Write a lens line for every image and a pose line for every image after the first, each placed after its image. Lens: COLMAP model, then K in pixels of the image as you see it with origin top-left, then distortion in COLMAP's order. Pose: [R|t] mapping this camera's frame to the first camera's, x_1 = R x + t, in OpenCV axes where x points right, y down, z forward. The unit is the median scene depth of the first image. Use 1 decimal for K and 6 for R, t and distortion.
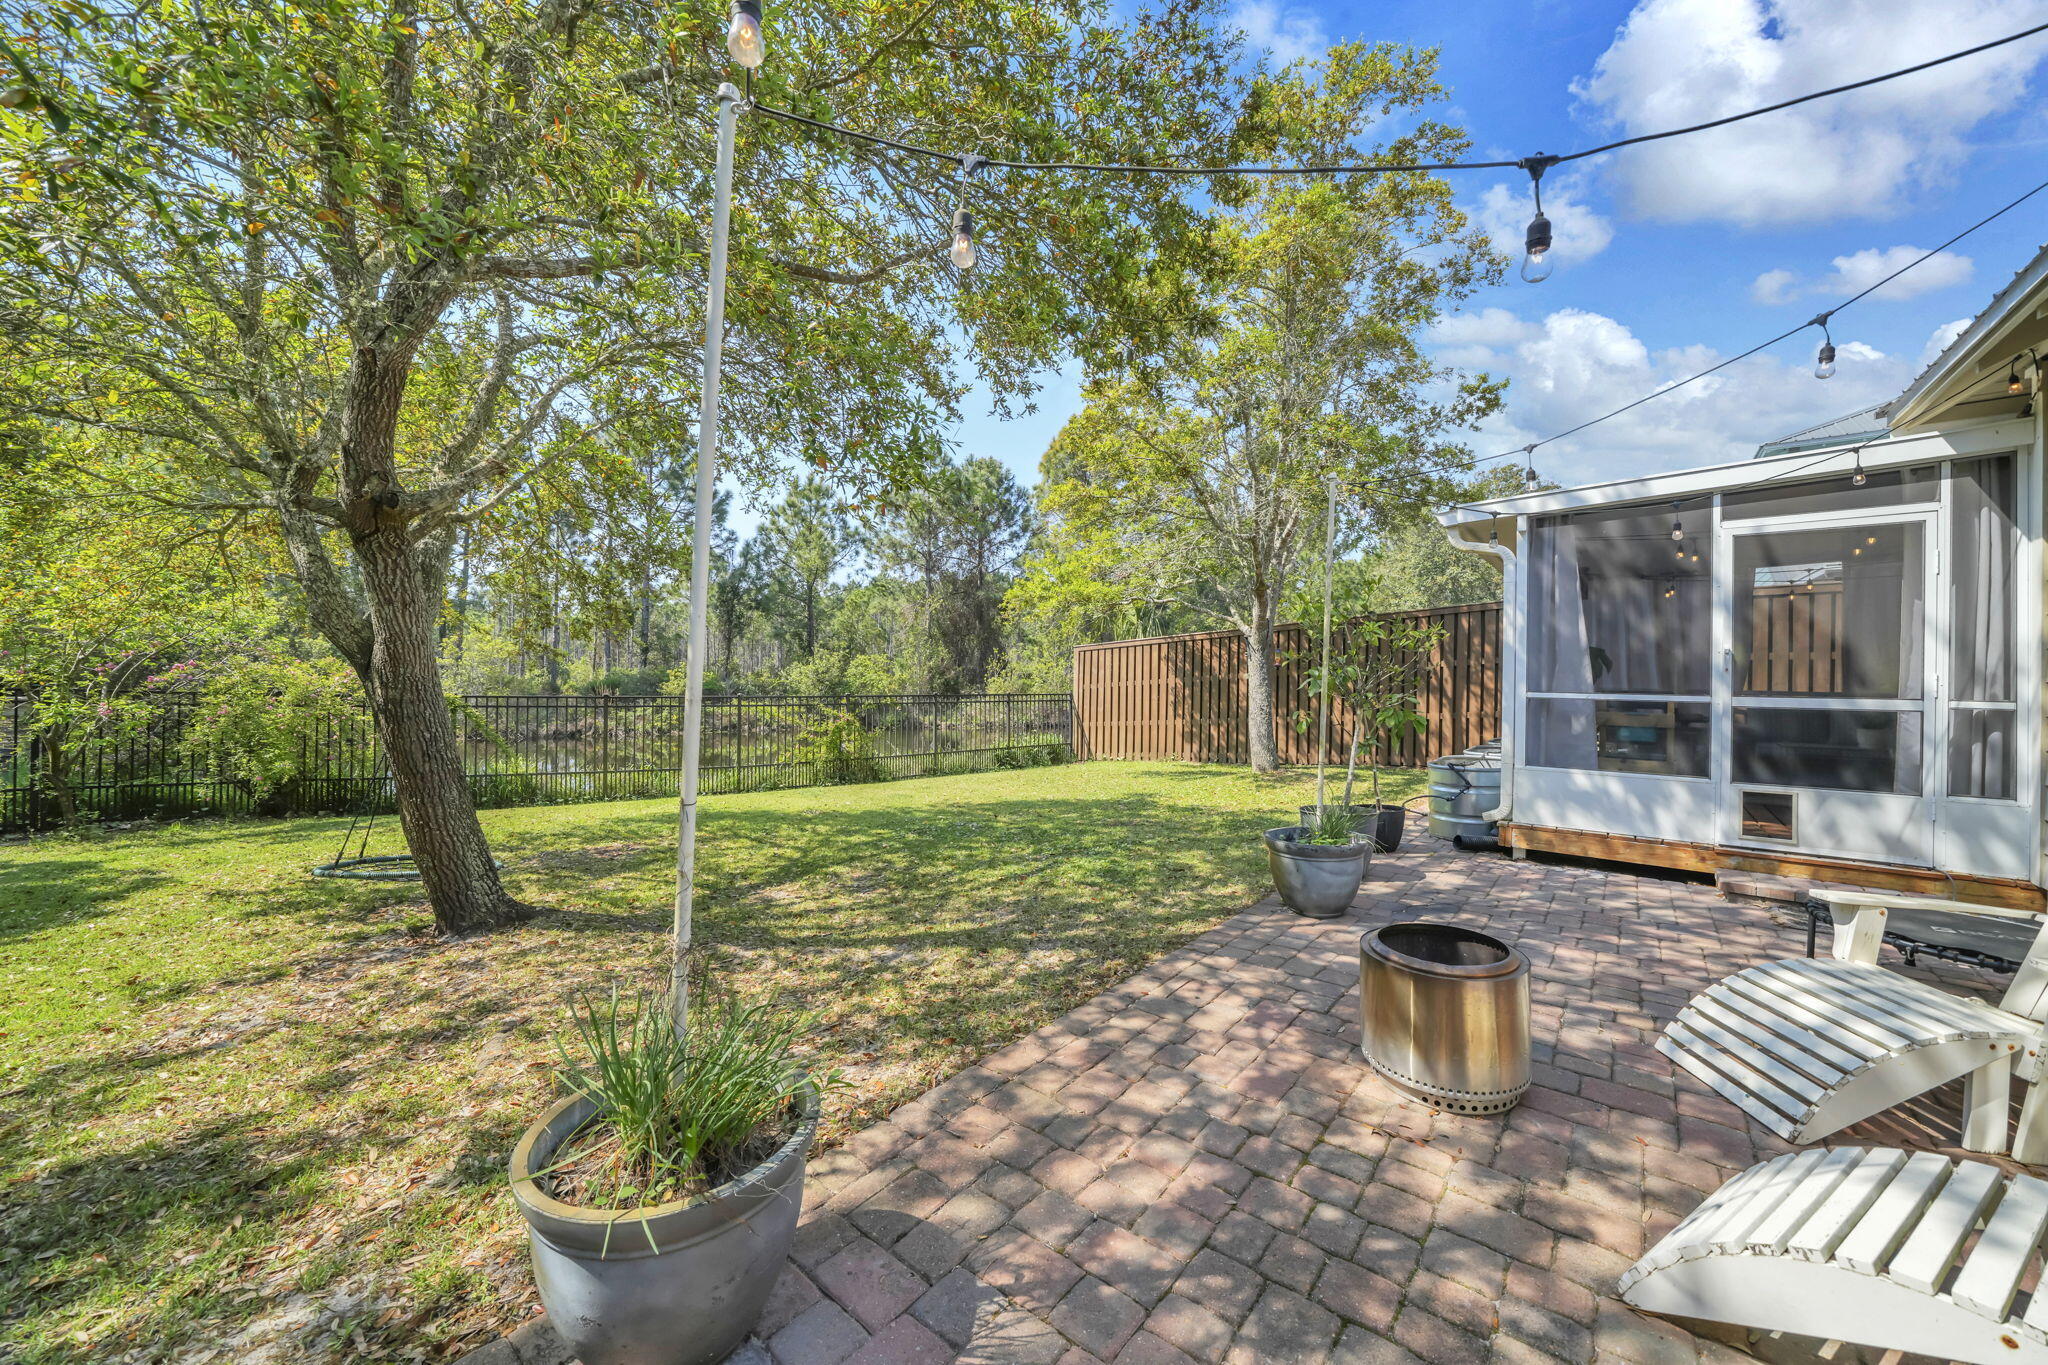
lens RADIAL K [[797.4, 0, 1029.8], [0, 797.4, 681.3], [0, 0, 1]] dist [-0.016265, 0.000545]
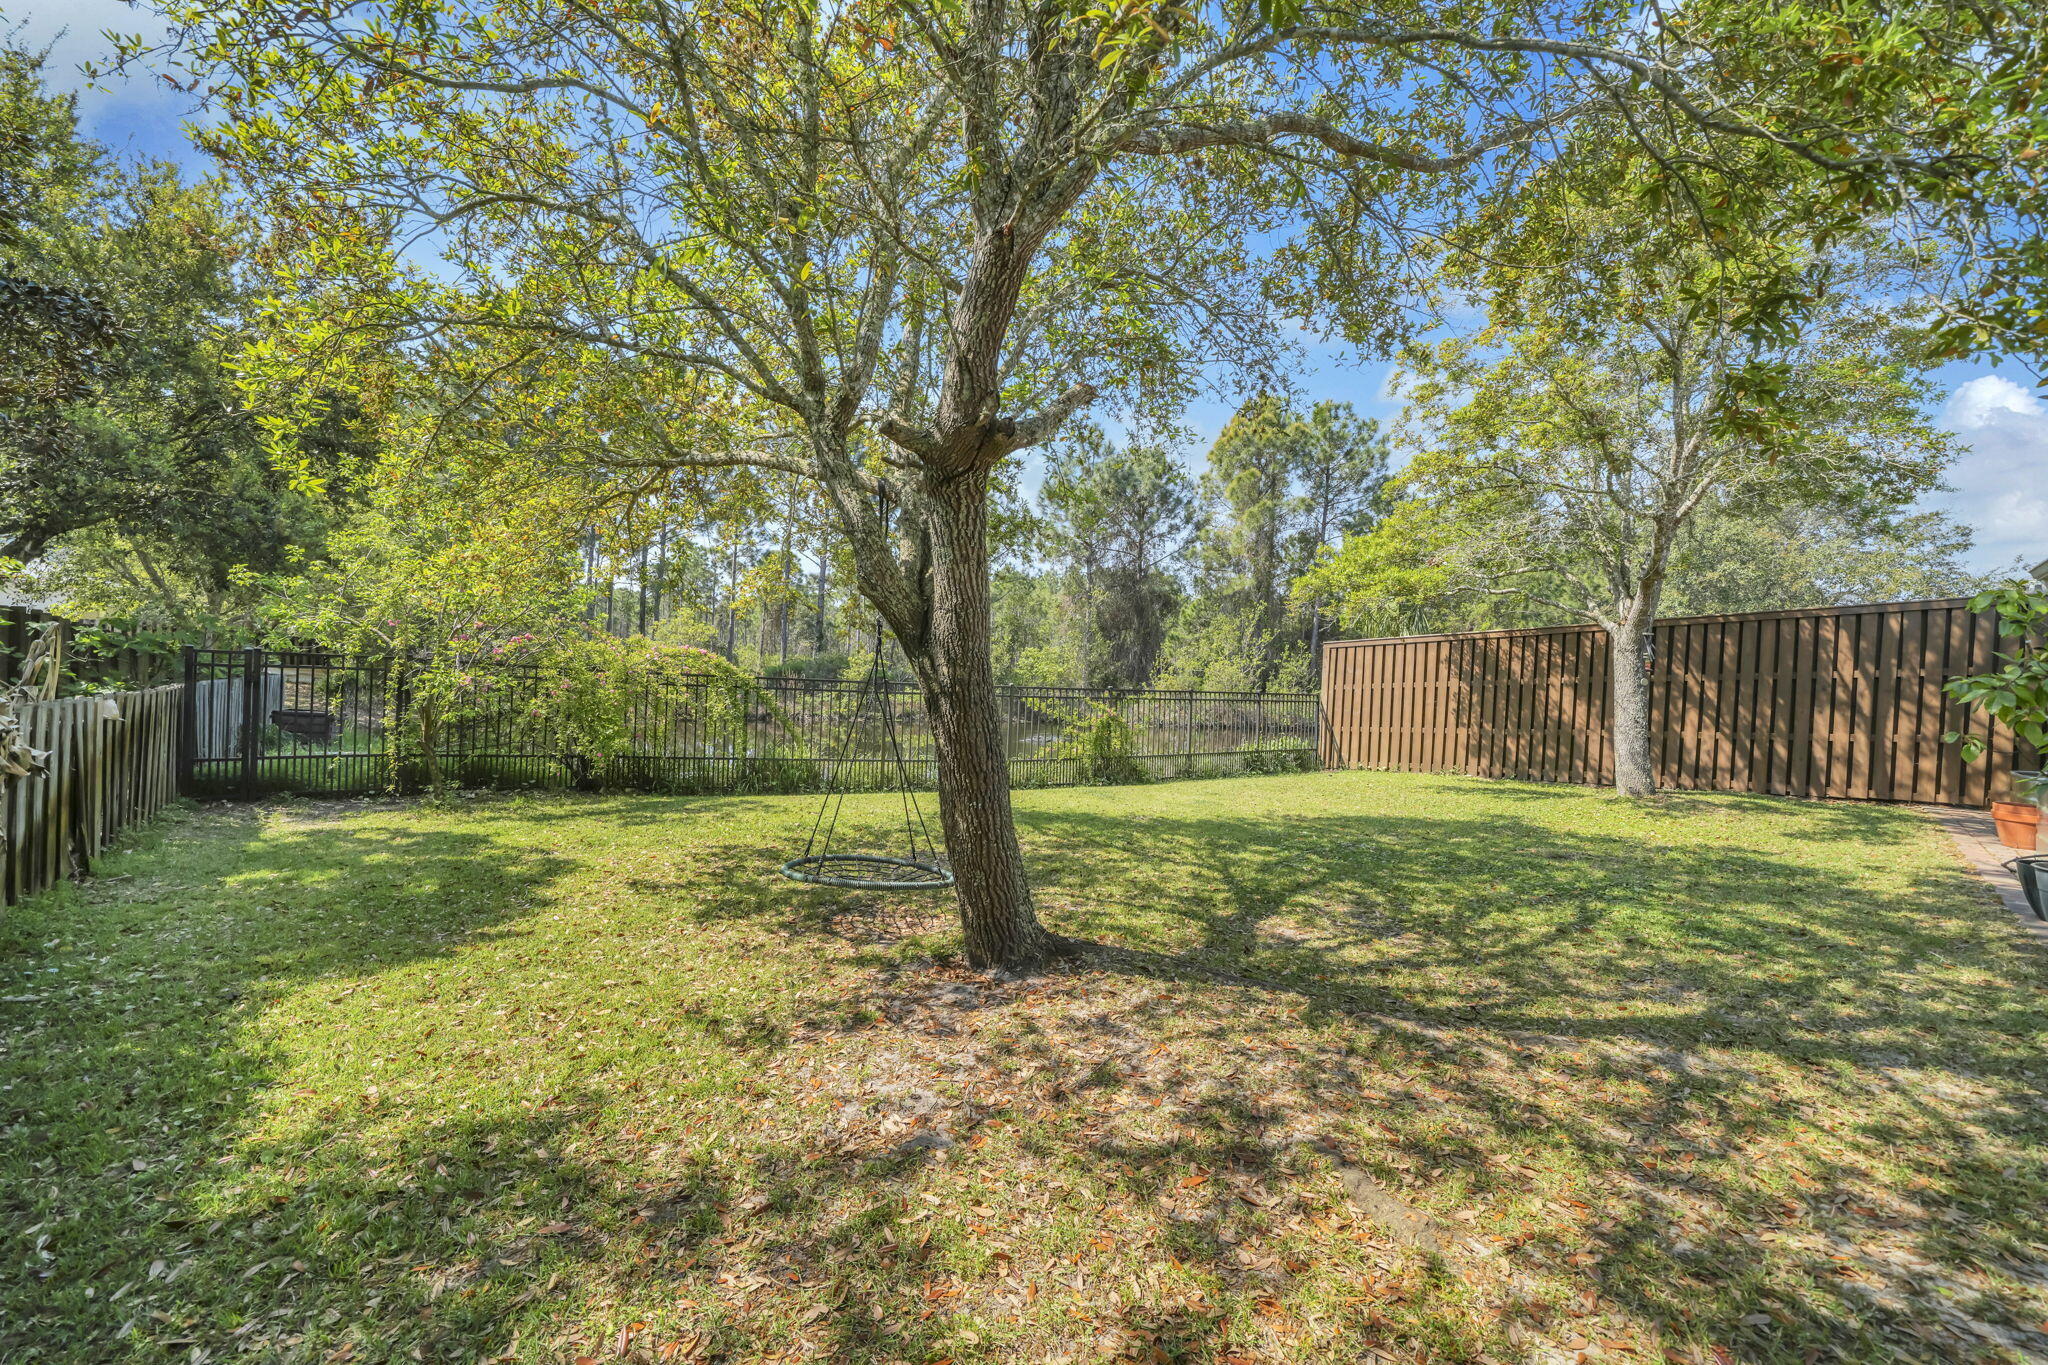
lens RADIAL K [[797.4, 0, 1015.9], [0, 797.4, 680.4], [0, 0, 1]] dist [-0.016265, 0.000545]
pose [[0.987749, 0.031242, -0.152889, -0.197674], [-0.030647, 0.999511, 0.006250, 0.005214], [0.153009, -0.001488, 0.988224, 0.062462]]
